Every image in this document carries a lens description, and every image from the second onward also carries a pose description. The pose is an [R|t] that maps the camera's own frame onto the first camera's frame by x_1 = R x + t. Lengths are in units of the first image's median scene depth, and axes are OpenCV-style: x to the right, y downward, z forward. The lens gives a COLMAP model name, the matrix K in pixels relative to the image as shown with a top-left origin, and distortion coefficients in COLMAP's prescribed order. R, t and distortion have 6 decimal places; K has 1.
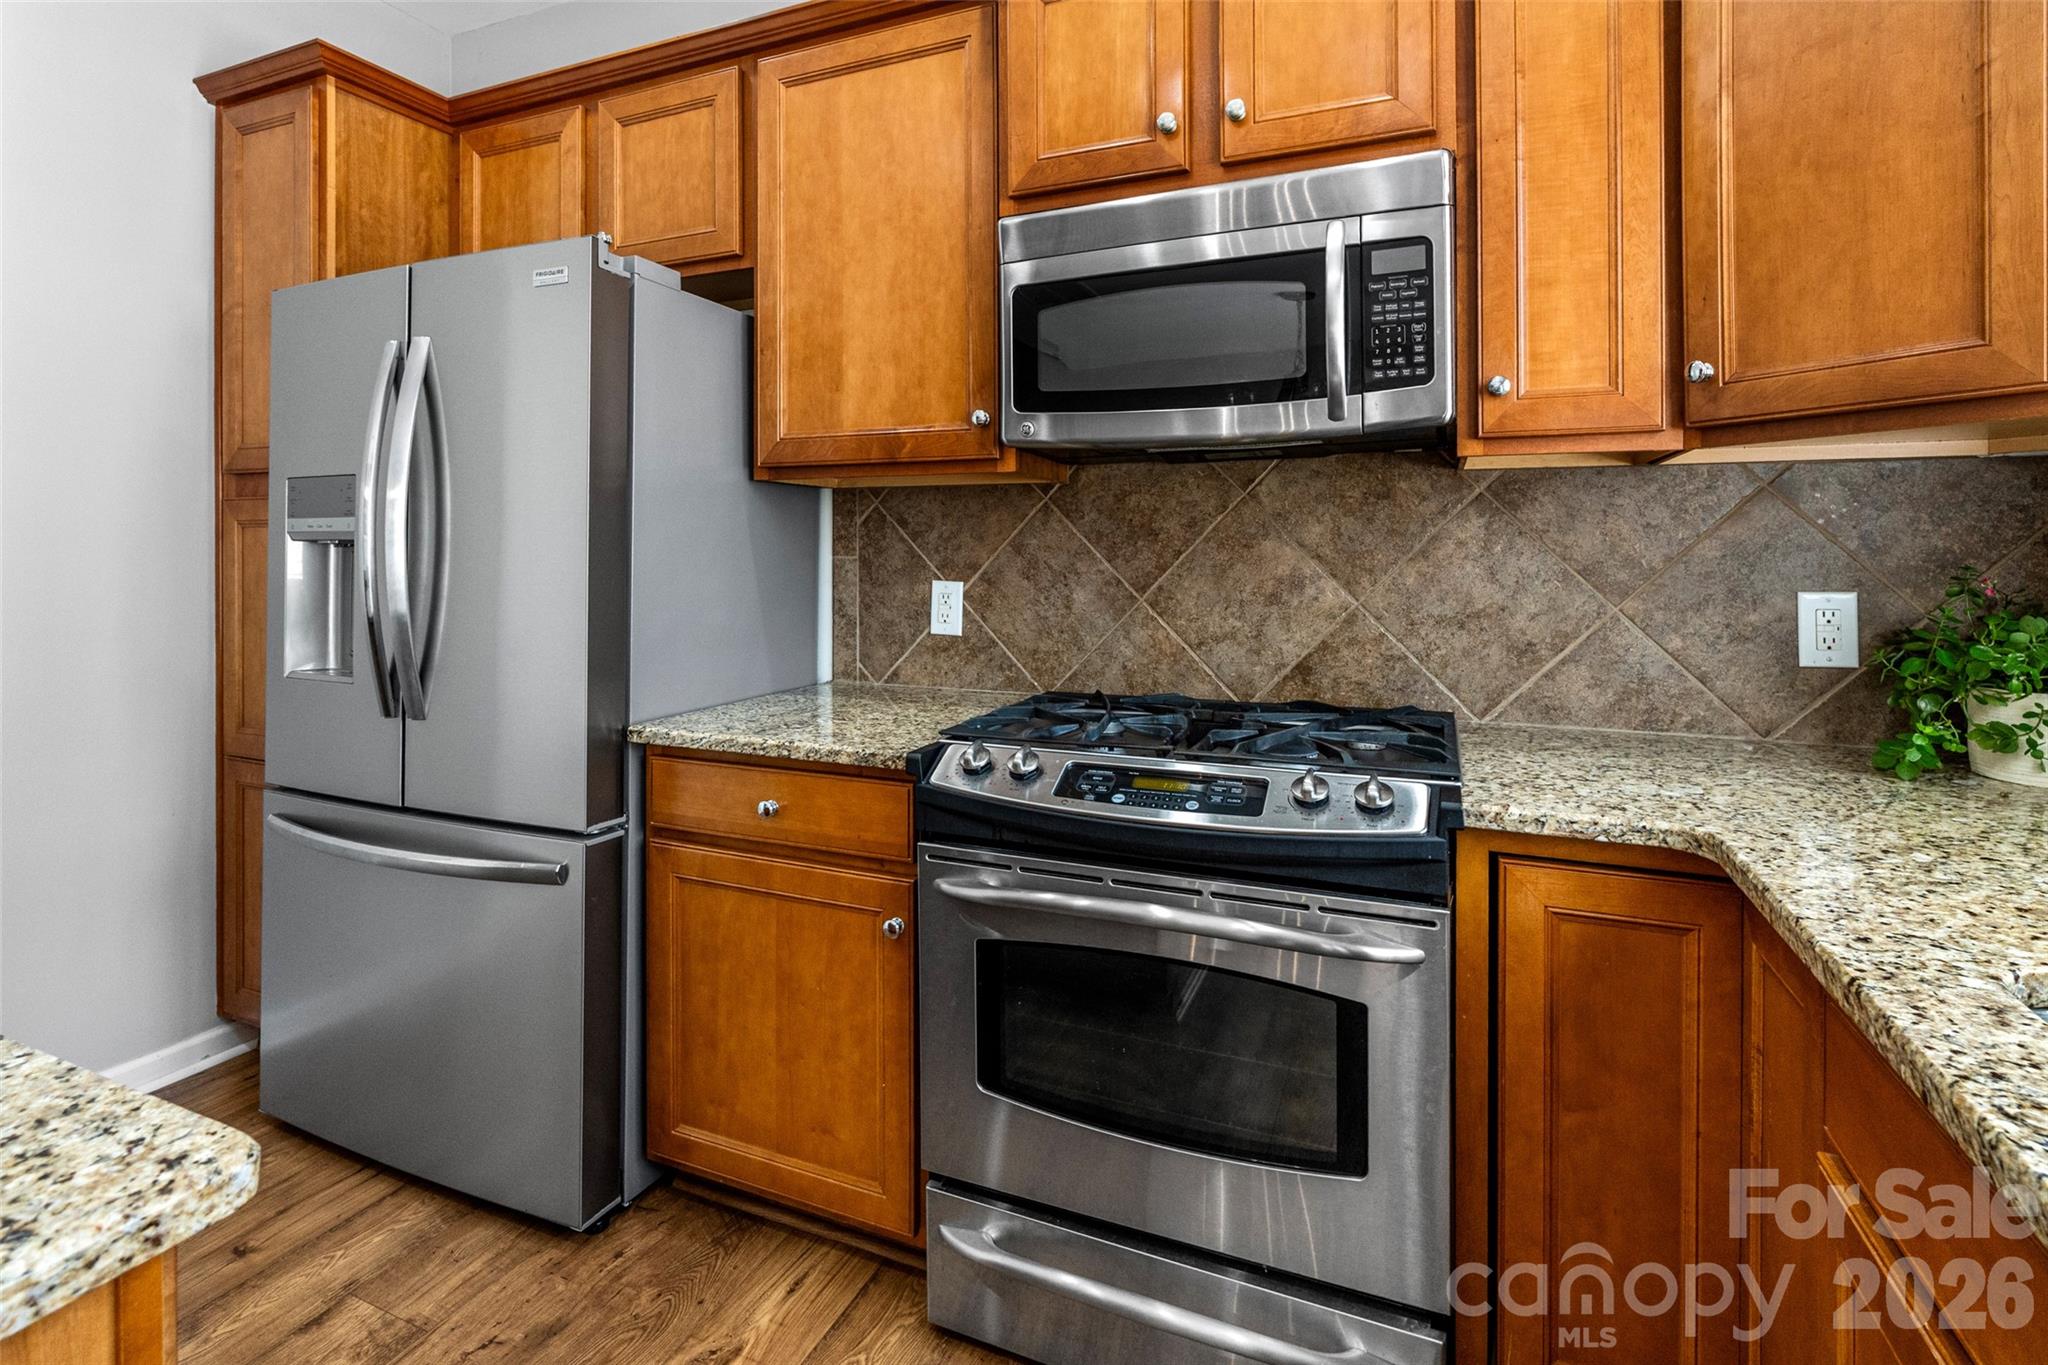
lens RADIAL K [[986.5, 0, 1016.3], [0, 986.5, 546.0], [0, 0, 1]] dist [-0.001136, -0.000324]
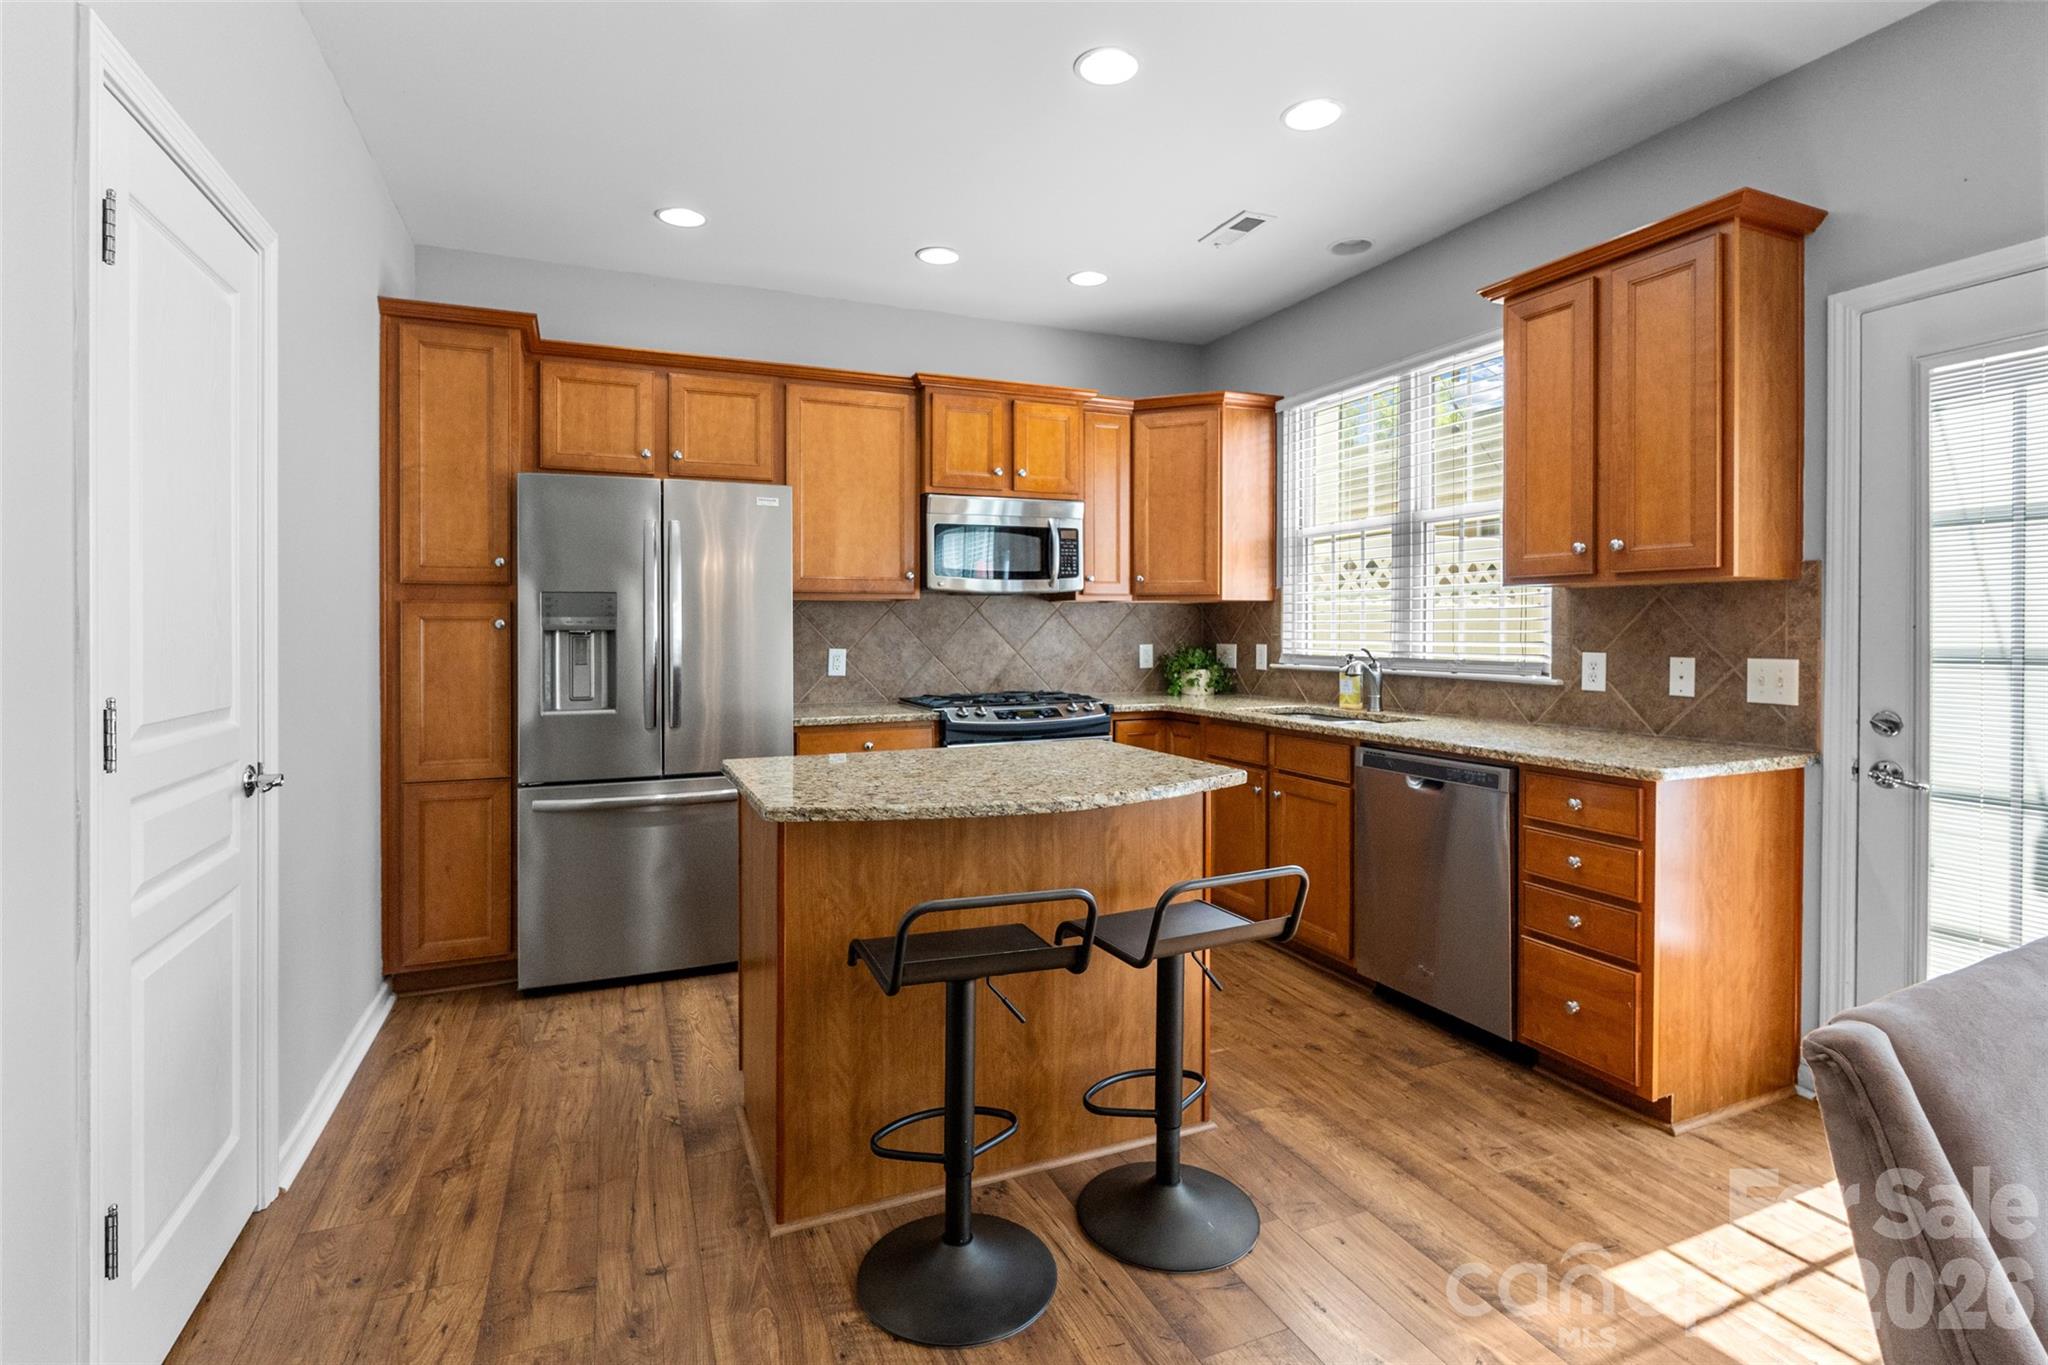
lens RADIAL K [[960.5, 0, 1011.2], [0, 960.5, 655.4], [0, 0, 1]] dist [-0.002333, -0.000151]
pose [[0.692379, -0.024538, 0.721117, -1.540623], [0.001389, 0.999465, 0.032676, -0.017626], [-0.721533, -0.021623, 0.692043, -0.748335]]
